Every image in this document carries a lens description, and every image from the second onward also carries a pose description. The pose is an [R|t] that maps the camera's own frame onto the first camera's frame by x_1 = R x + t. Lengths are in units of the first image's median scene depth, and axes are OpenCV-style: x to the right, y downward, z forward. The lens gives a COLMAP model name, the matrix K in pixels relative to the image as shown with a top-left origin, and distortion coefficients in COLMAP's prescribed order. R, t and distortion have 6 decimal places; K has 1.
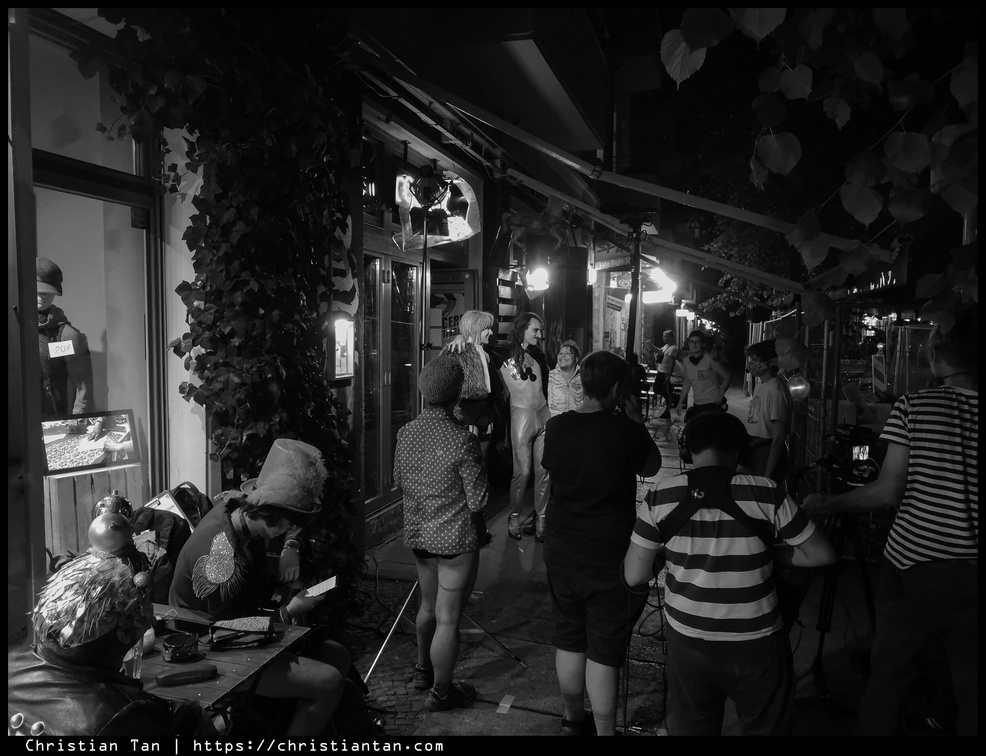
lens RADIAL K [[824.3, 0, 491.9], [0, 824.3, 375.4], [0, 0, 1]] dist [0.065221, 0.001512]
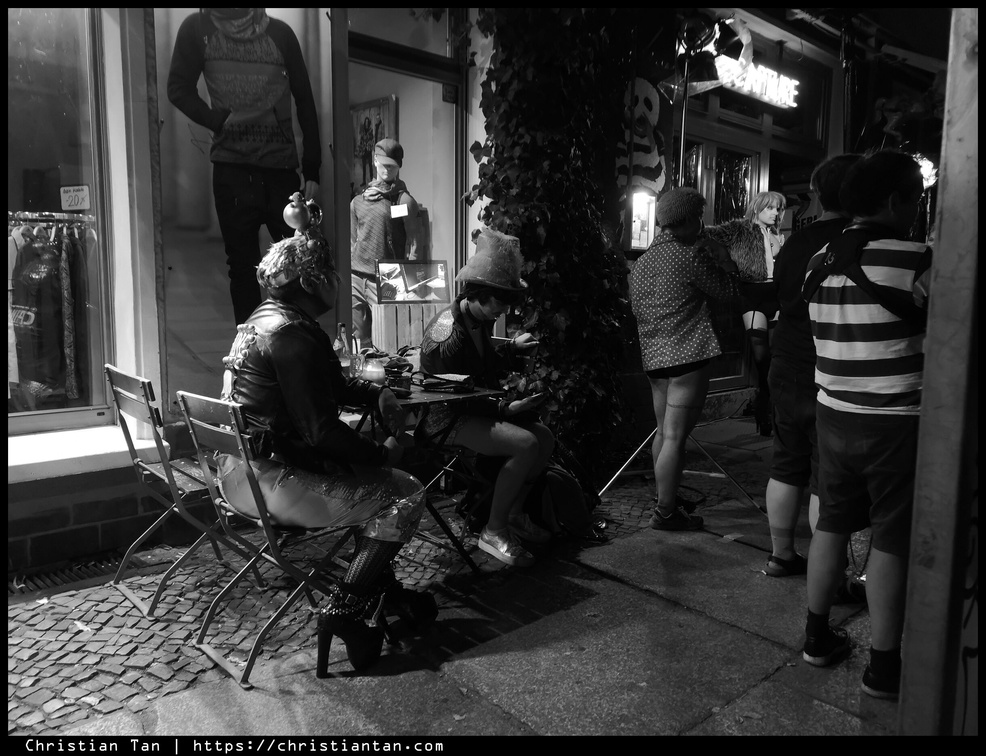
lens RADIAL K [[824.3, 0, 494.0], [0, 824.3, 379.9], [0, 0, 1]] dist [0.065221, 0.001512]
pose [[0.875980, 0.049082, -0.479843, 0.174016], [-0.027329, 0.998262, 0.052219, 0.121037], [0.481572, -0.032629, 0.875799, -0.021873]]
